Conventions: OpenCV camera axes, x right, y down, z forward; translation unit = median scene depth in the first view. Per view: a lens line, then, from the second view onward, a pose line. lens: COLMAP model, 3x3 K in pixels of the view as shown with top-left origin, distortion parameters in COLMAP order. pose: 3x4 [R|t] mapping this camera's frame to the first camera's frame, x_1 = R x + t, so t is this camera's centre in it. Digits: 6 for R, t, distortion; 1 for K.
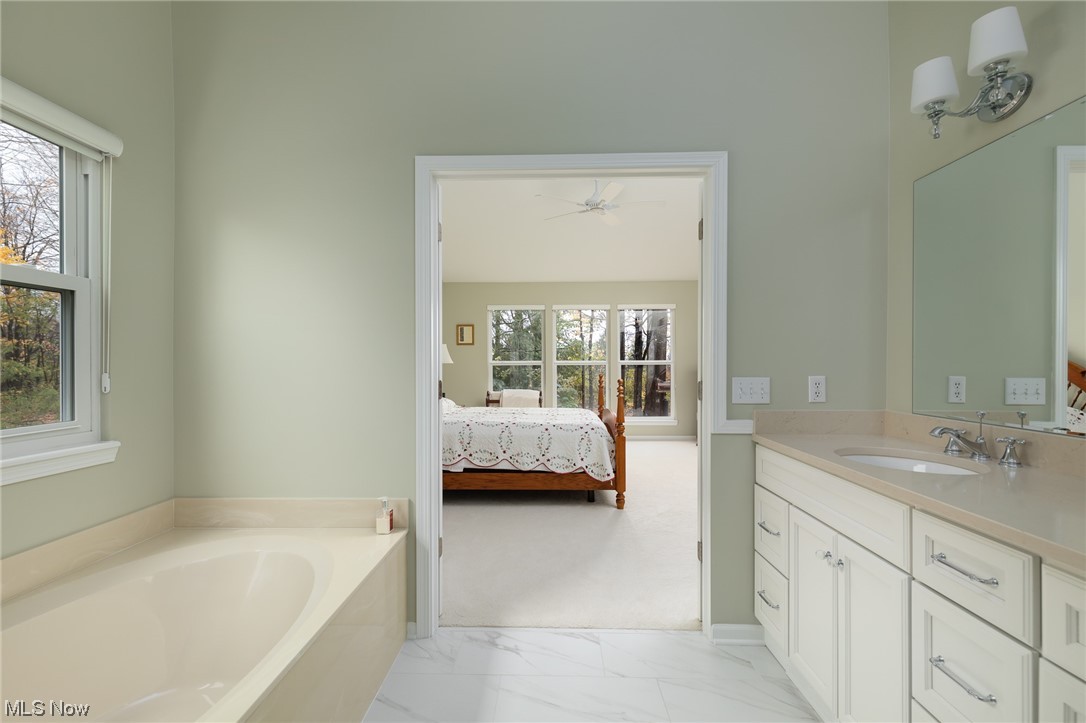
lens RADIAL K [[486.5, 0, 537.9], [0, 486.5, 362.5], [0, 0, 1]] dist [0.002507, 0.000148]
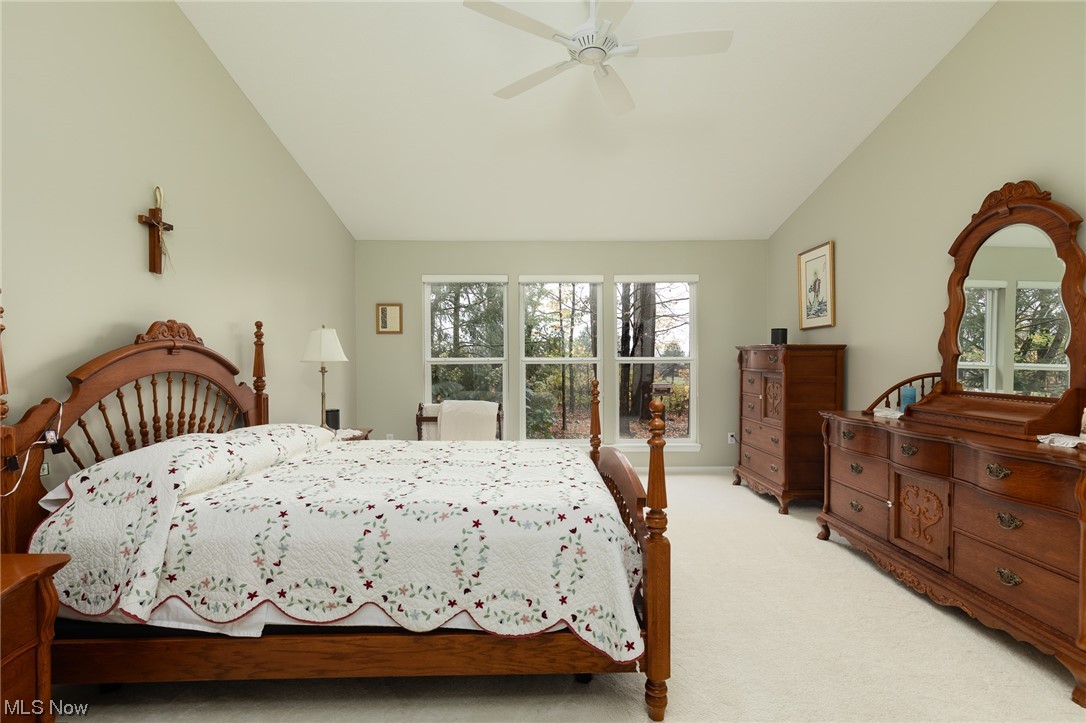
lens RADIAL K [[486.5, 0, 545.3], [0, 486.5, 362.6], [0, 0, 1]] dist [0.002507, 0.000148]
pose [[0.998430, -0.000148, 0.056015, 0.051765], [-0.000139, 0.999987, 0.005104, 0.000486], [-0.056015, -0.005104, 0.998417, 0.578534]]
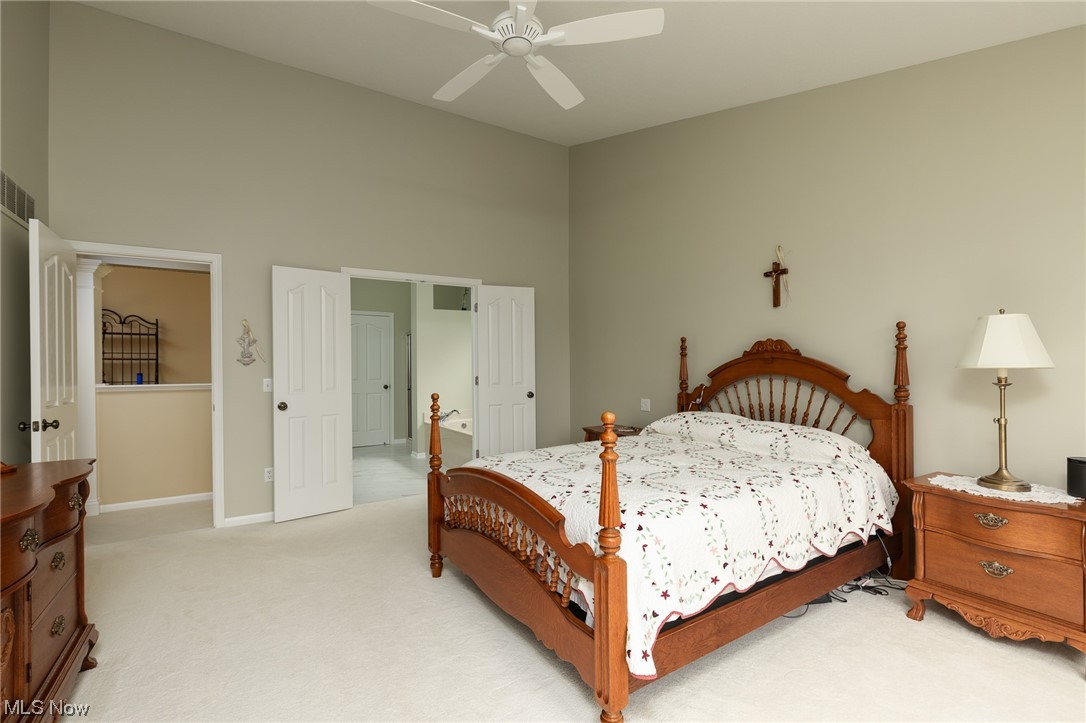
lens RADIAL K [[486.5, 0, 543.7], [0, 486.5, 363.7], [0, 0, 1]] dist [0.002507, 0.000148]
pose [[-0.818220, 0.002321, -0.574901, 0.425450], [0.004947, 0.999983, -0.003002, -0.003182], [0.574885, -0.005301, -0.818217, 1.618115]]
